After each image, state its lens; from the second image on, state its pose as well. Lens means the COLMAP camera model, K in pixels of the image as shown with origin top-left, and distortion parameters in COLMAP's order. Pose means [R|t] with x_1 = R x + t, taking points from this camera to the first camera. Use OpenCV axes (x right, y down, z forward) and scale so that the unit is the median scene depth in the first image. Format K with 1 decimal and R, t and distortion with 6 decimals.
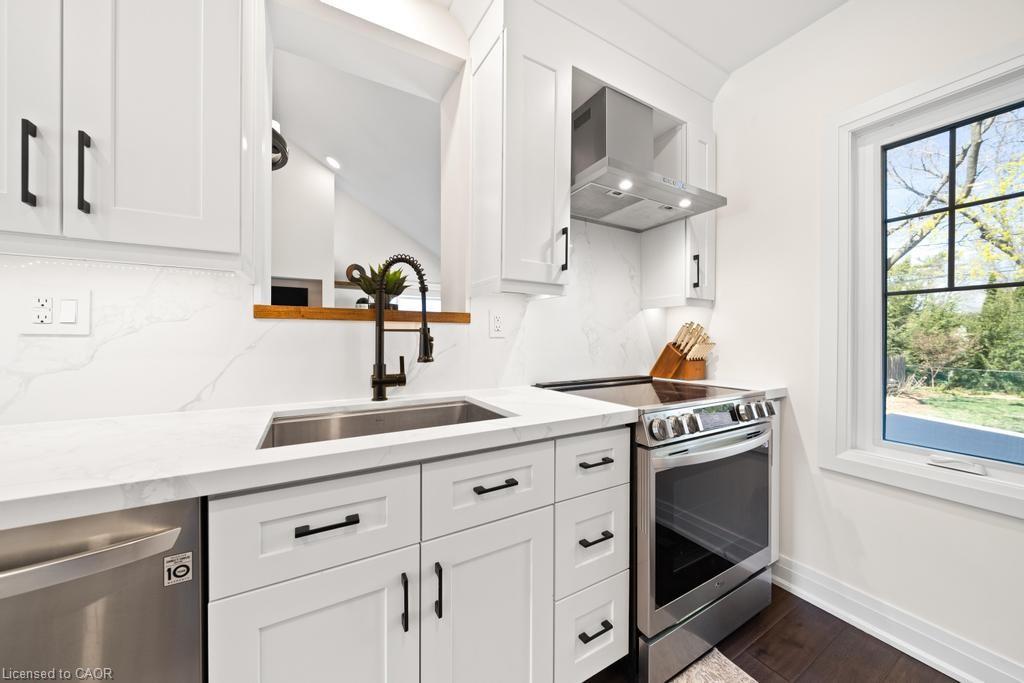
lens RADIAL K [[353.0, 0, 506.2], [0, 353.0, 337.7], [0, 0, 1]] dist [-0.005209, -0.000233]
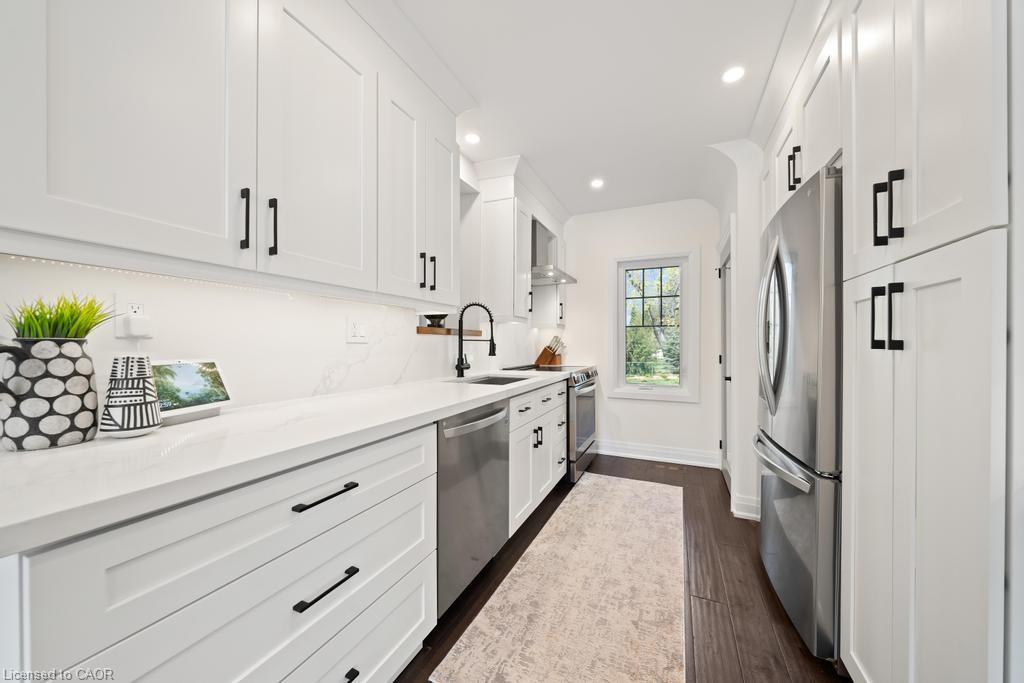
lens RADIAL K [[353.0, 0, 518.4], [0, 353.0, 343.7], [0, 0, 1]] dist [-0.005209, -0.000233]
pose [[0.806063, -0.003016, 0.591822, -1.002011], [0.002862, 0.999995, 0.001199, -0.002619], [-0.591823, 0.000728, 0.806068, -0.573334]]
